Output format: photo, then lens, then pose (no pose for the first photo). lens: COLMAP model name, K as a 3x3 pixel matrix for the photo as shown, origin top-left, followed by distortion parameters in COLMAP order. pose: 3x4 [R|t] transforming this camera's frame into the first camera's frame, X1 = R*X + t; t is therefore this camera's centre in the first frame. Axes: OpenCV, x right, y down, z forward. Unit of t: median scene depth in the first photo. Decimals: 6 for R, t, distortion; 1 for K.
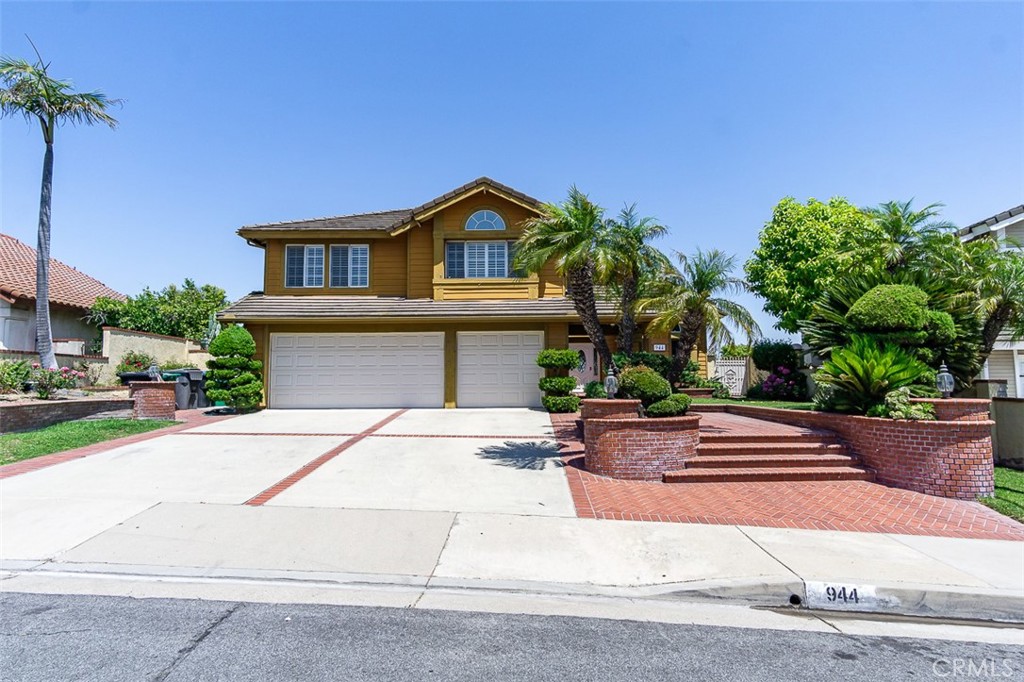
lens RADIAL K [[551.9, 0, 512.8], [0, 551.9, 340.6], [0, 0, 1]] dist [0.011357, -0.001554]
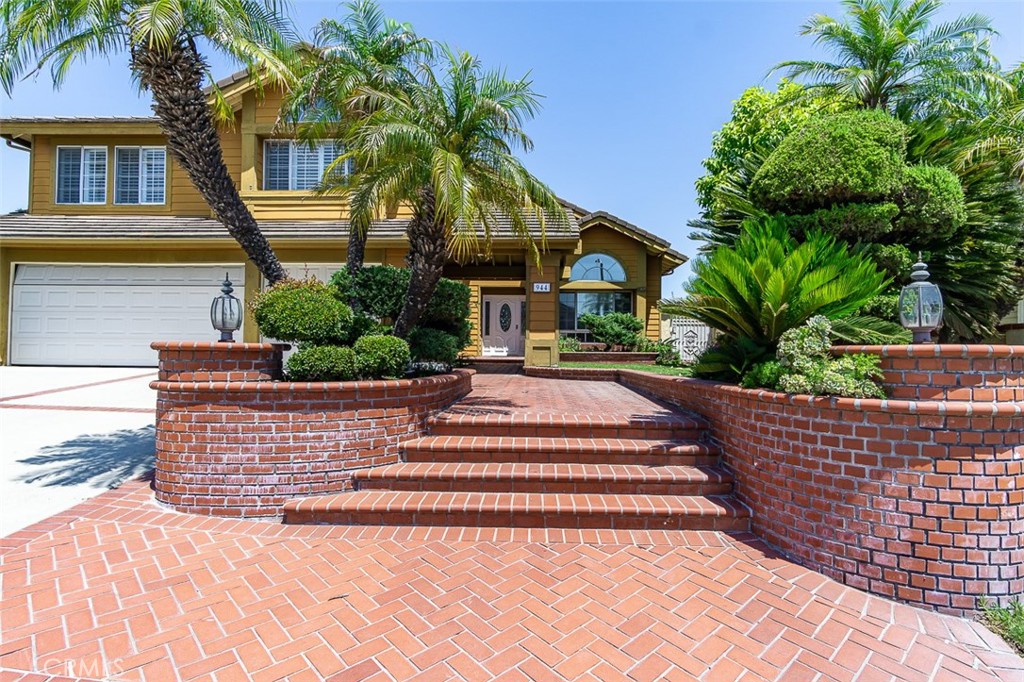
lens RADIAL K [[551.9, 0, 513.0], [0, 551.9, 341.7], [0, 0, 1]] dist [0.011357, -0.001554]
pose [[0.999012, 0.016142, -0.041416, 0.477981], [-0.013877, 0.998422, 0.054419, 0.080010], [0.042229, -0.053790, 0.997659, 0.558918]]
